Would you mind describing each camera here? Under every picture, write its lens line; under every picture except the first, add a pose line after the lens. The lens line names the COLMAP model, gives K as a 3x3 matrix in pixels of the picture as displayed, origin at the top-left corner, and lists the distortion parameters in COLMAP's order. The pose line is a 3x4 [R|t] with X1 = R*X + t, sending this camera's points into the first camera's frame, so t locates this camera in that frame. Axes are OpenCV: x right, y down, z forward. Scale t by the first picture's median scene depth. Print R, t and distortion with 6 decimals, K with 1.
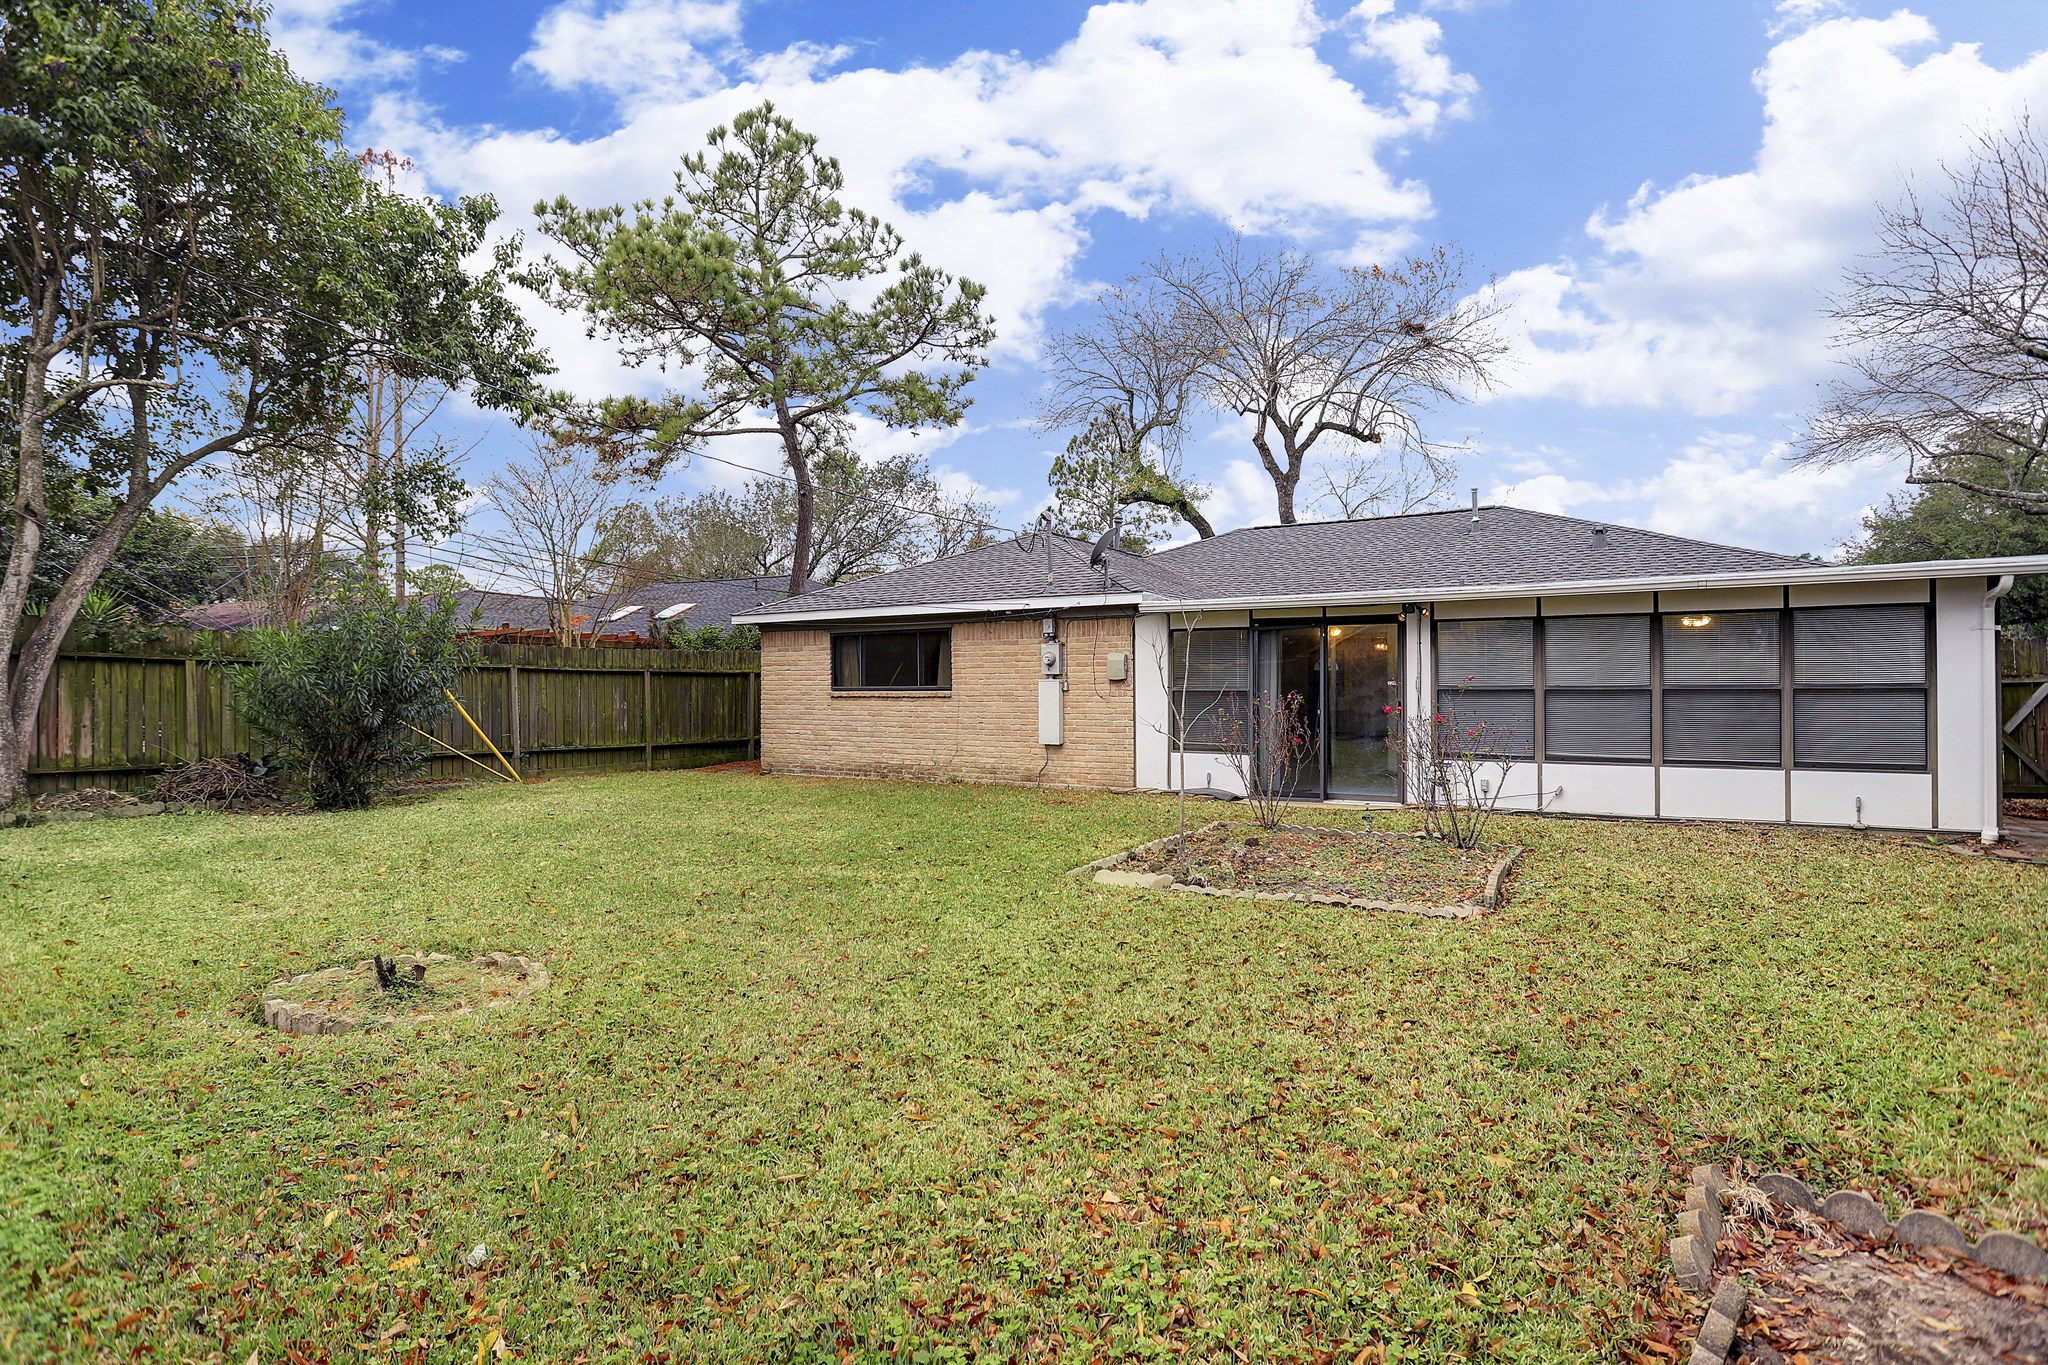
lens RADIAL K [[1006.8, 0, 1027.2], [0, 1006.8, 676.5], [0, 0, 1]] dist [-0.066823, 0.027760]
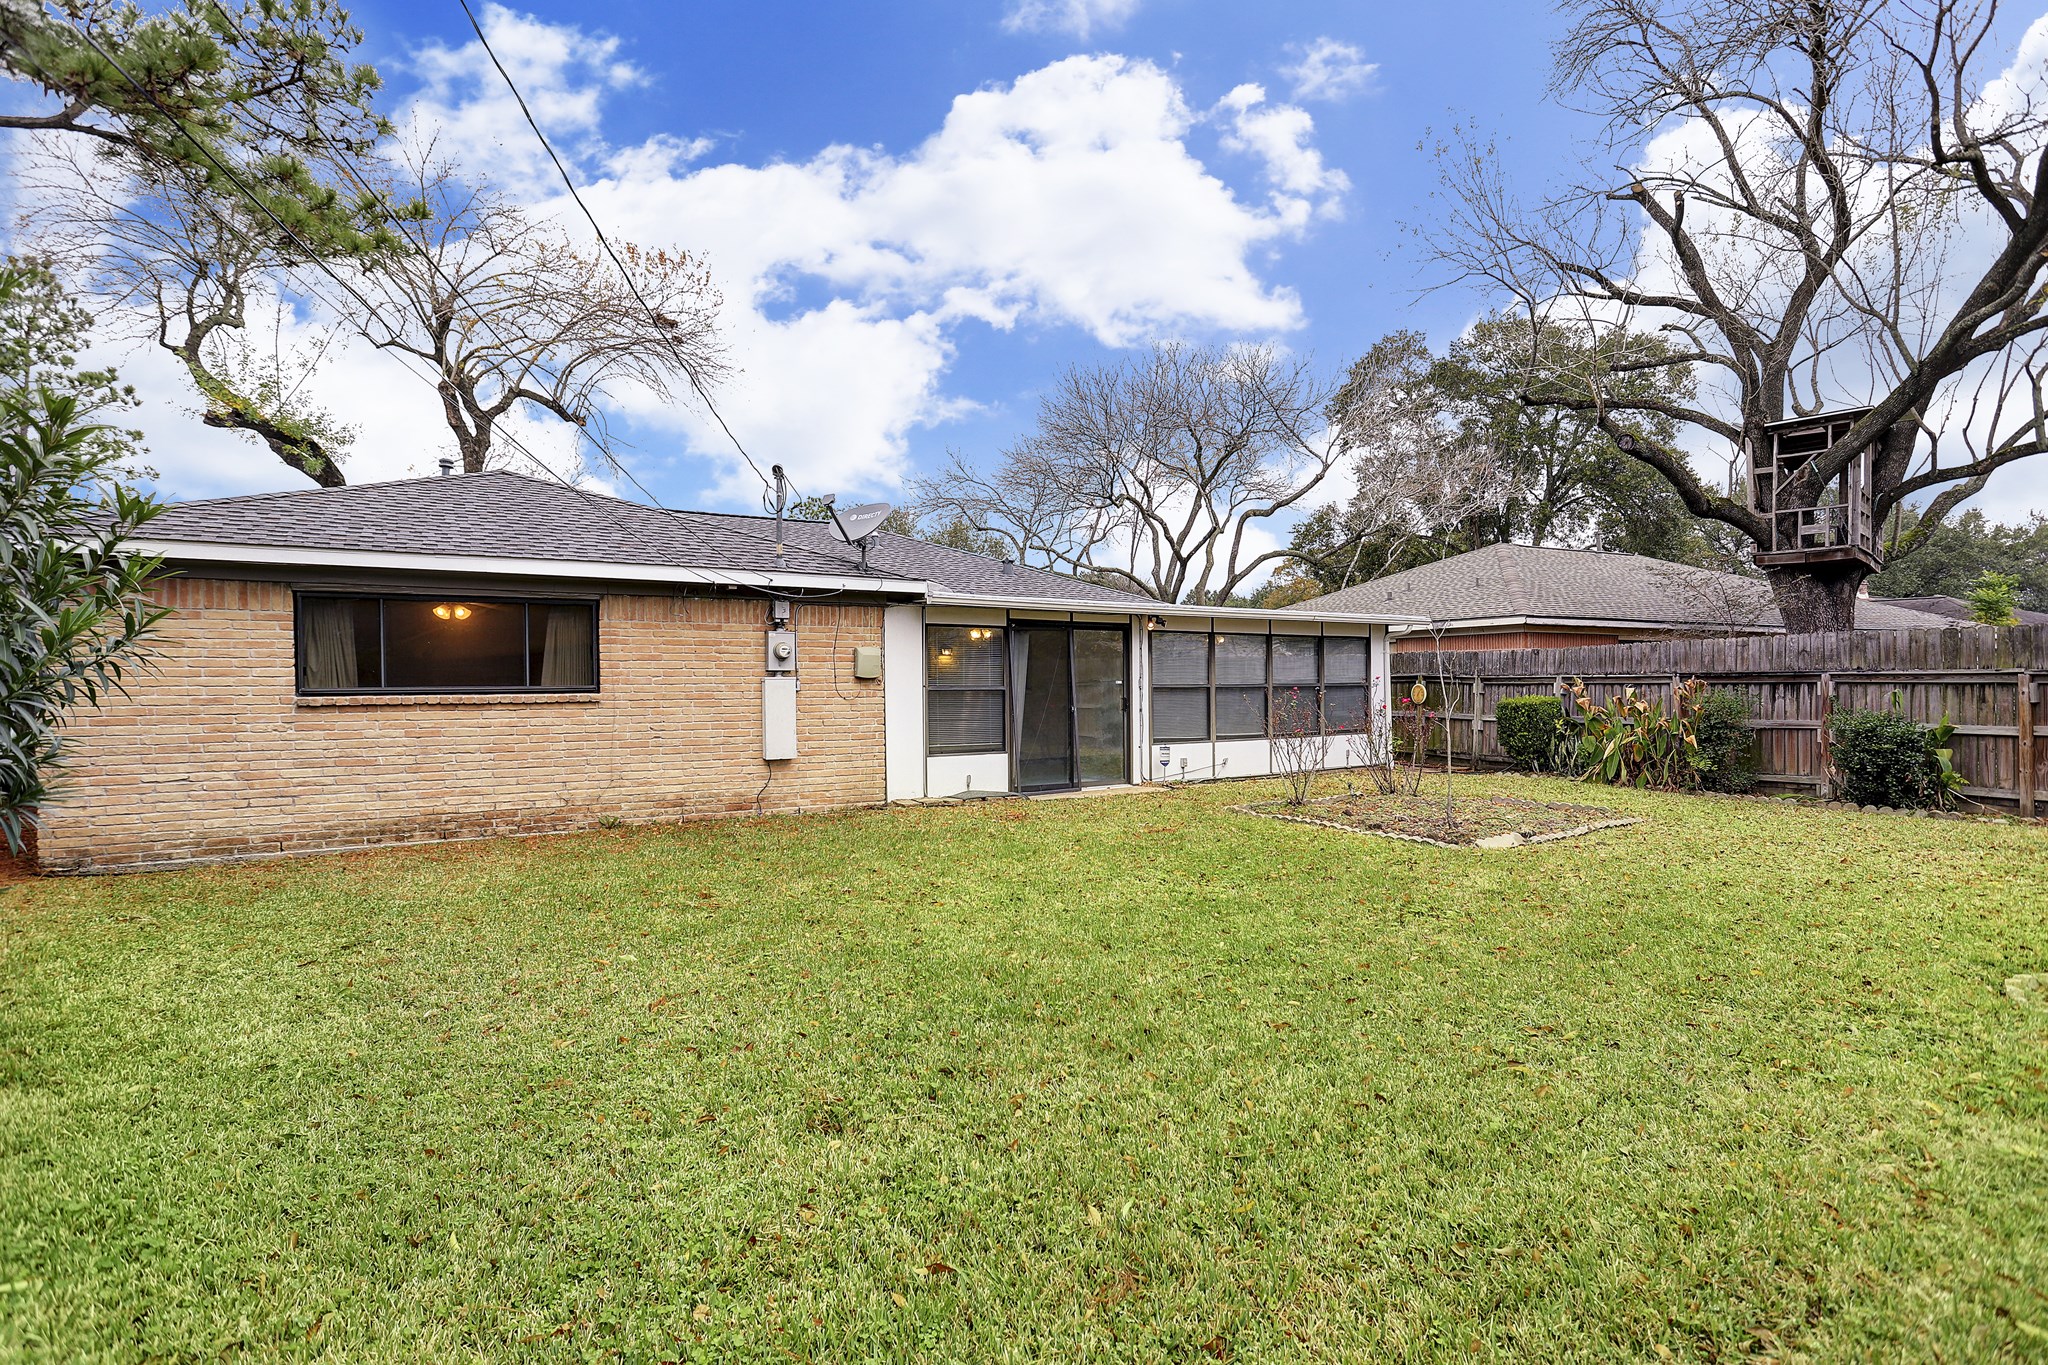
lens RADIAL K [[1006.8, 0, 1027.2], [0, 1006.8, 676.5], [0, 0, 1]] dist [-0.066823, 0.027760]
pose [[0.426819, 0.008688, 0.904295, -0.632492], [-0.002824, 0.999962, -0.008274, 0.008713], [-0.904333, 0.000978, 0.426827, 0.508139]]
